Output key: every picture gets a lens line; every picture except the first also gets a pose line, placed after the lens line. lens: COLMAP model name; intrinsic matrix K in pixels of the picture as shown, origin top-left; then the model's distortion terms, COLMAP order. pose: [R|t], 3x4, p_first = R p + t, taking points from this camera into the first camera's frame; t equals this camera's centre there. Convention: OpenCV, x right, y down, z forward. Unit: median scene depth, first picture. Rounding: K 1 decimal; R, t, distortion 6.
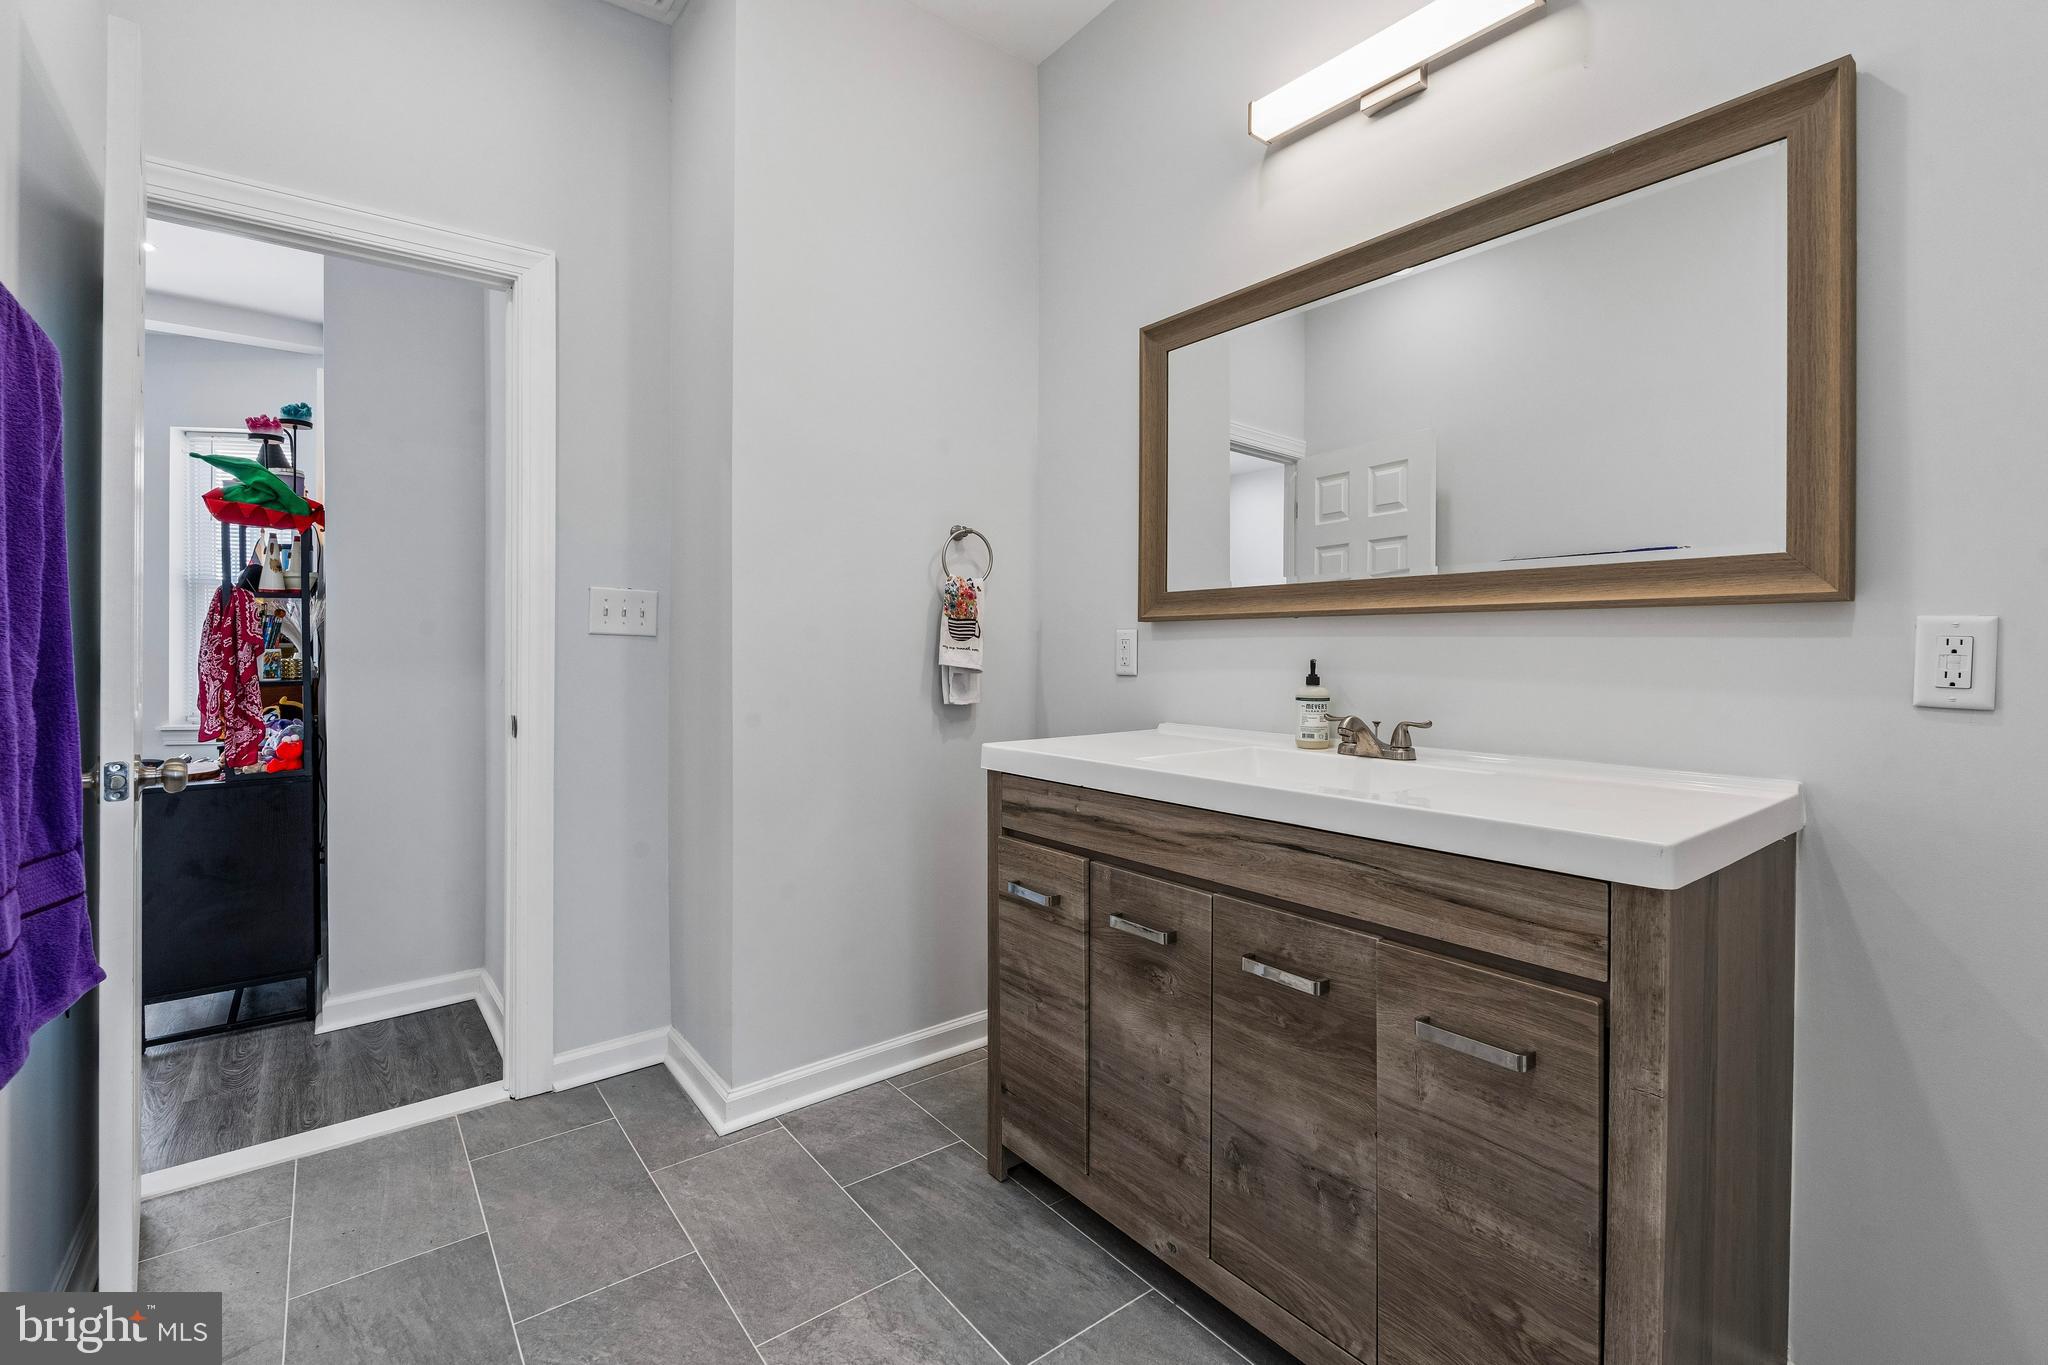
lens RADIAL K [[897.3, 0, 1024.1], [0, 897.3, 648.0], [0, 0, 1]] dist [-0.001192, -0.000079]
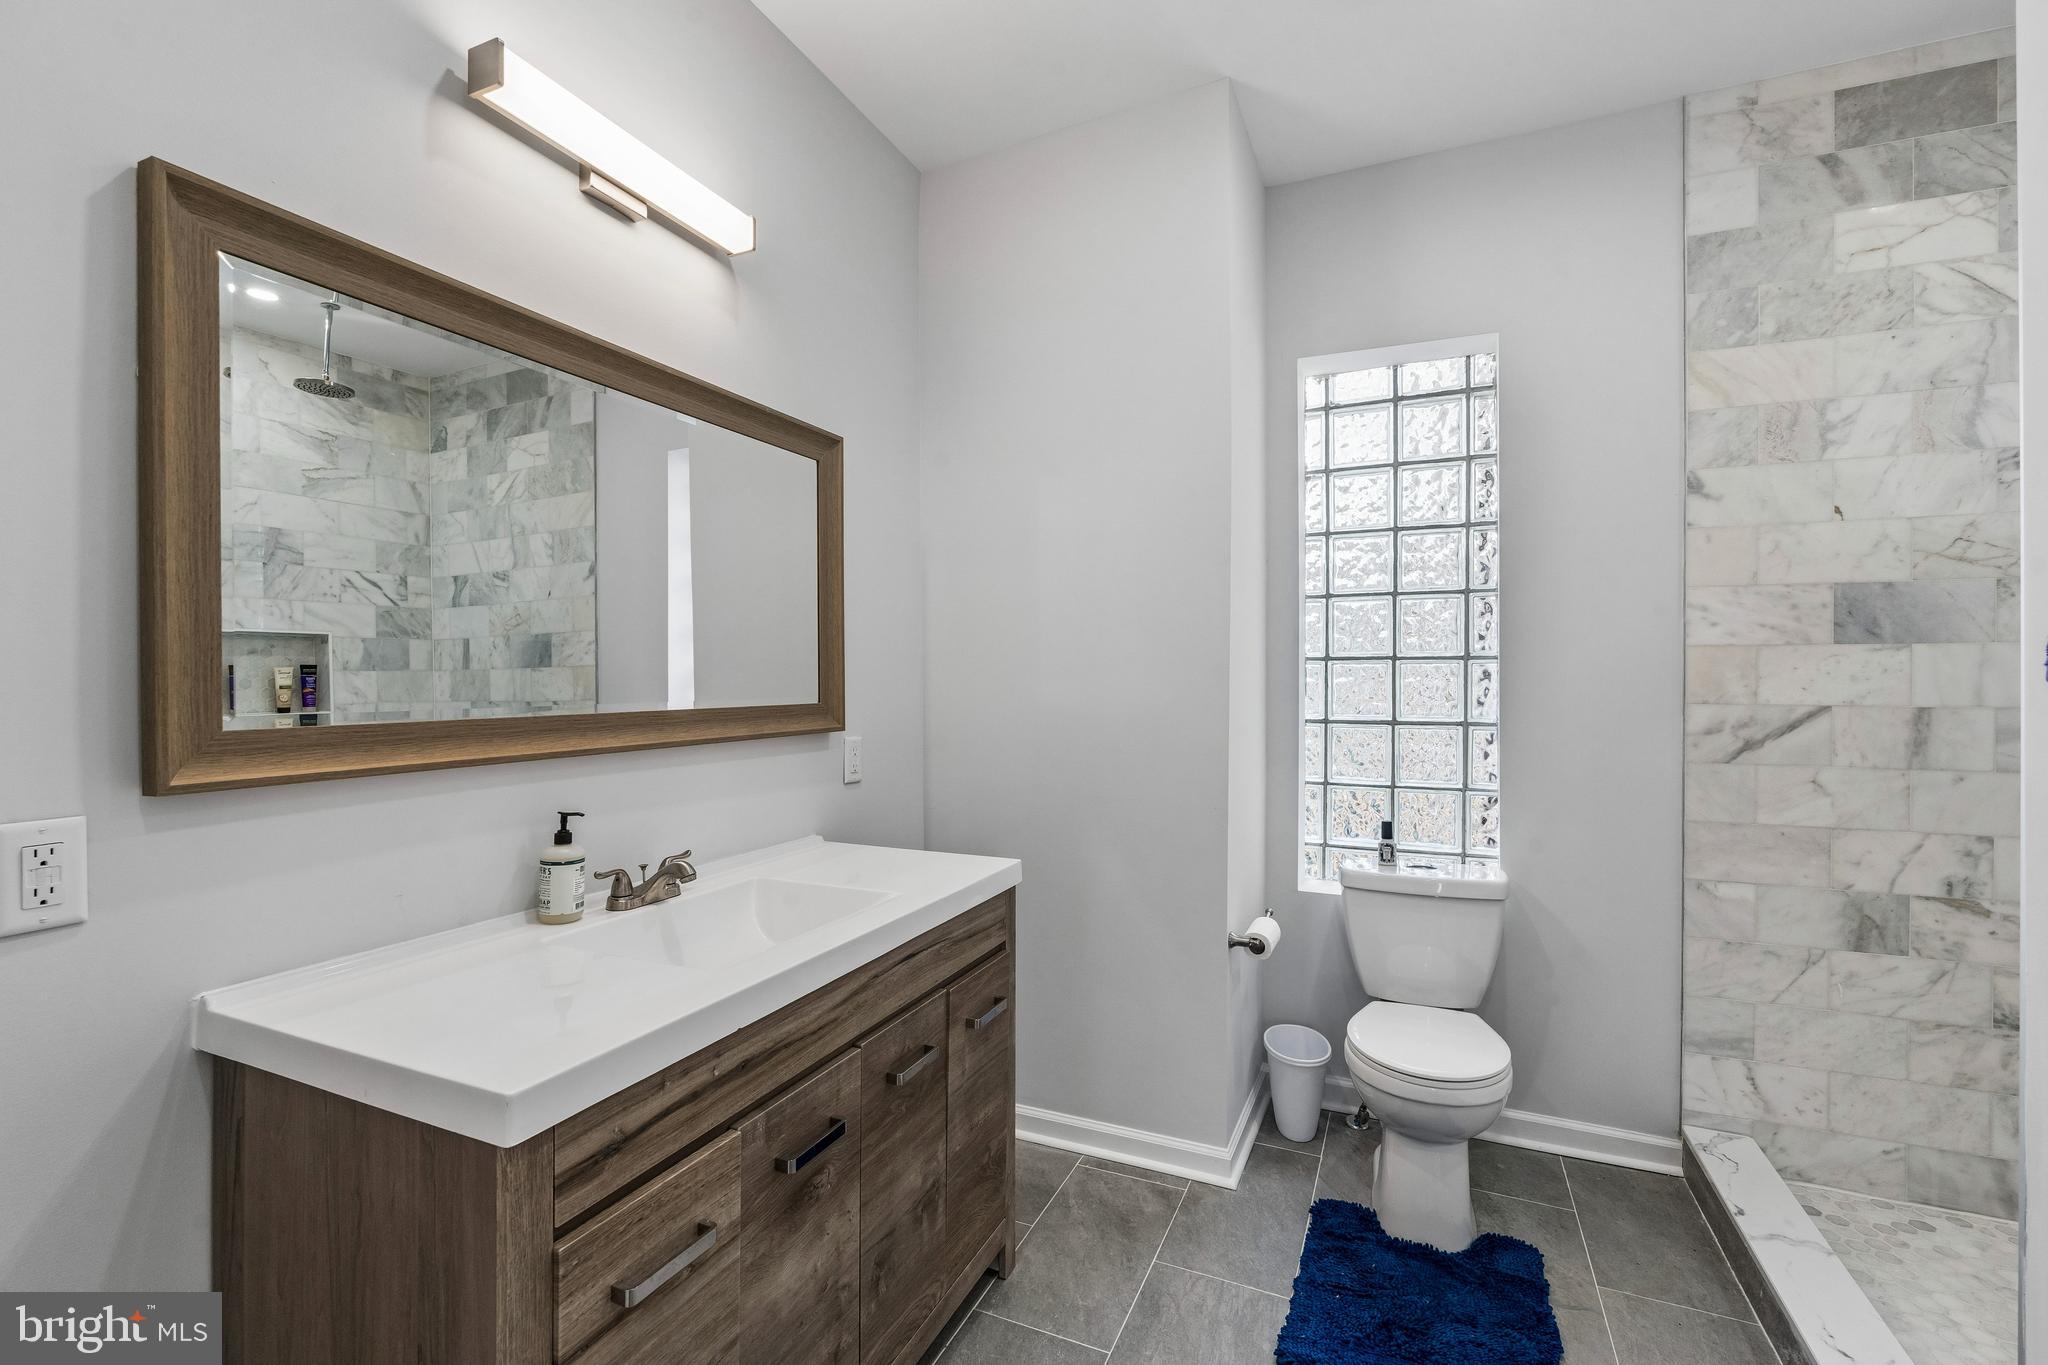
lens RADIAL K [[899.2, 0, 1026.2], [0, 899.2, 676.9], [0, 0, 1]] dist [-0.004703, -0.000240]
pose [[-0.468358, -0.005289, 0.883523, -0.726280], [-0.002053, 0.999986, 0.004898, -0.140156], [-0.883537, 0.000481, -0.468362, 1.229178]]
